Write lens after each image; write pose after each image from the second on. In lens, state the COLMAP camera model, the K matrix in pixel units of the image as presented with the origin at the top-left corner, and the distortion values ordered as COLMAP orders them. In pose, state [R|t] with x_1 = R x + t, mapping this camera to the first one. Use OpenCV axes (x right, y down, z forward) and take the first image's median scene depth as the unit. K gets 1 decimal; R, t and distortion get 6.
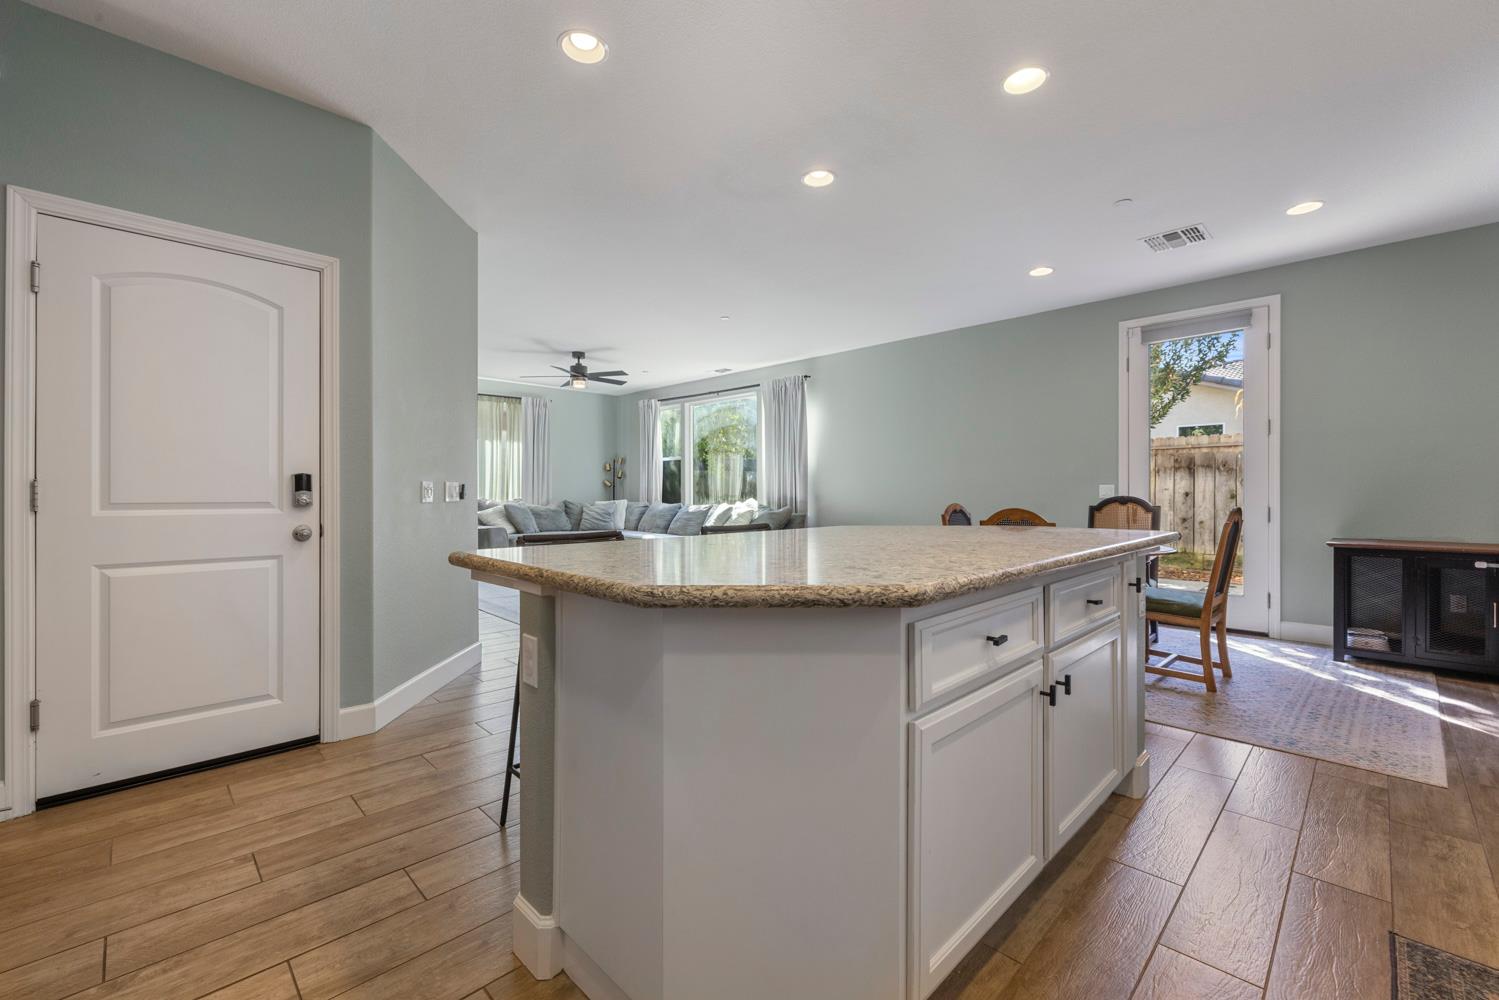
lens RADIAL K [[629.2, 0, 735.0], [0, 629.2, 491.2], [0, 0, 1]] dist [-0.001014, 0.000221]
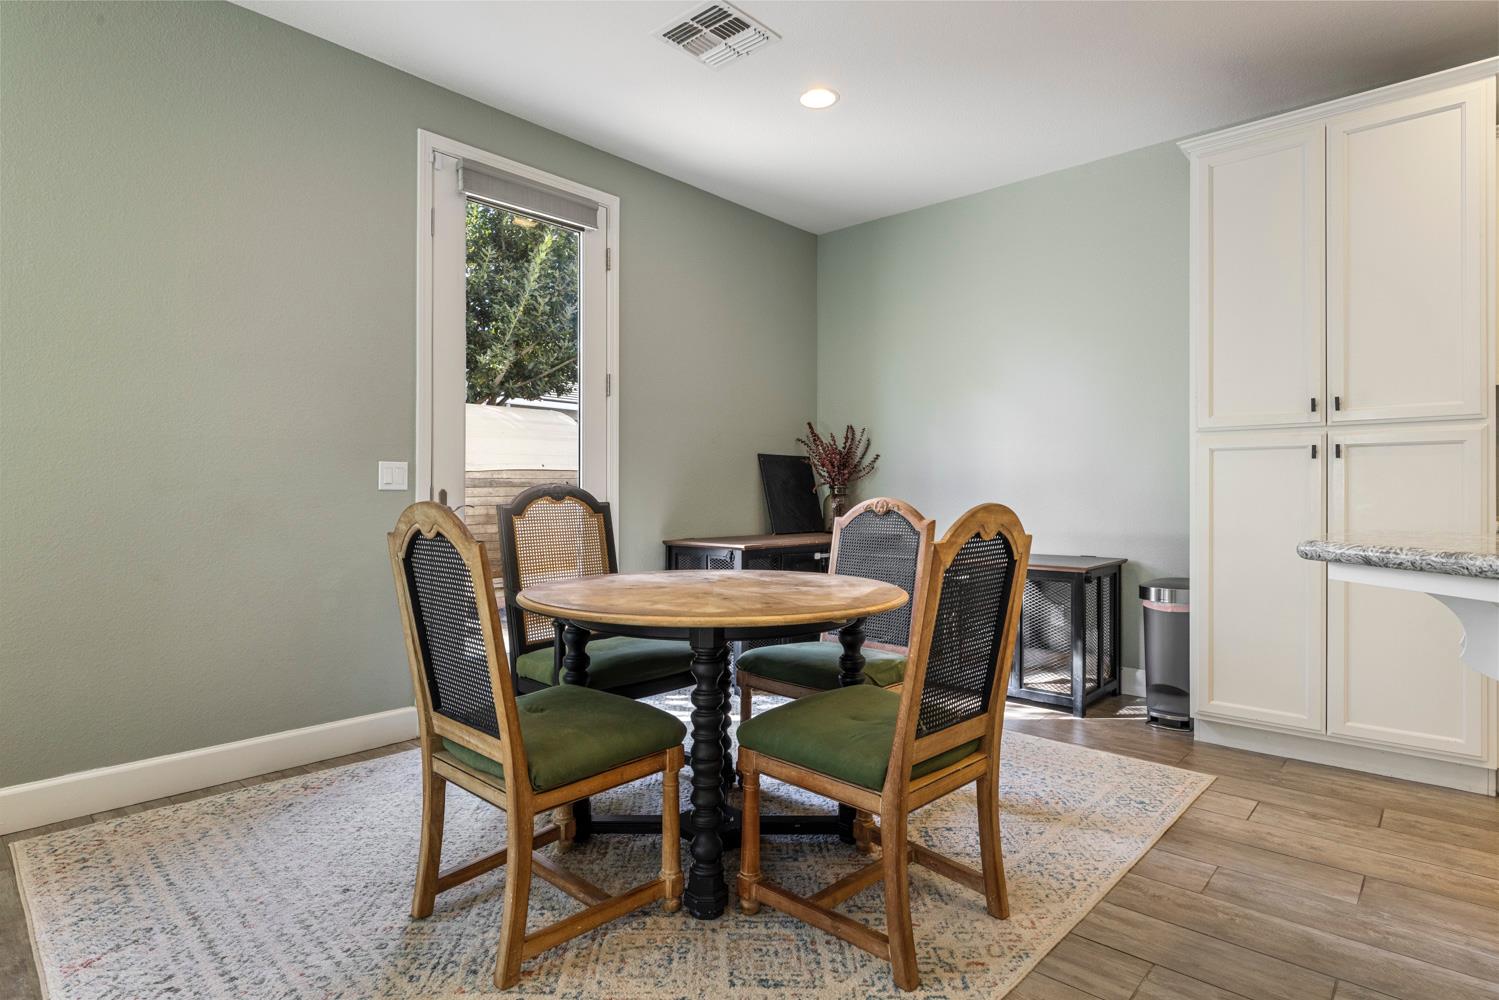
lens RADIAL K [[797.7, 0, 755.3], [0, 797.7, 495.9], [0, 0, 1]] dist [-0.004224, 0.000763]
pose [[-0.060799, -0.003348, 0.998144, -0.035387], [-0.000905, 0.999994, 0.003299, 0.019429], [-0.998150, -0.000702, -0.060801, 1.117496]]
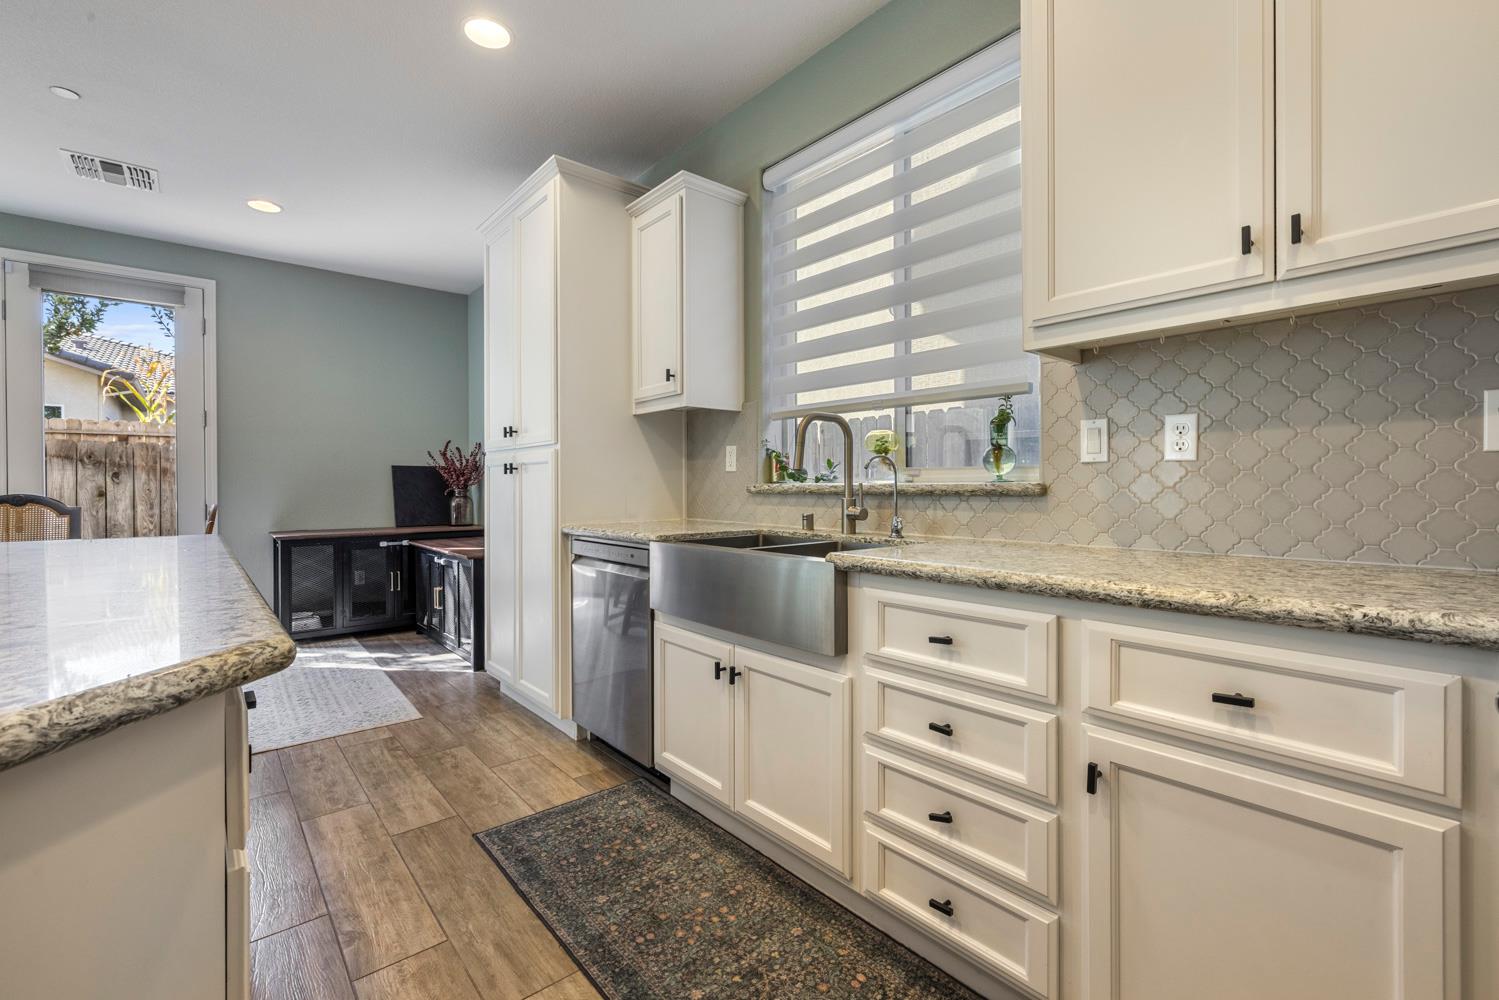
lens RADIAL K [[656.9, 0, 758.5], [0, 656.9, 491.5], [0, 0, 1]] dist [0.004964, 0.000452]
pose [[0.064612, -0.008840, 0.997871, -0.099267], [0.003001, 0.999958, 0.008664, 0.000425], [-0.997906, 0.002435, 0.064635, 0.142045]]
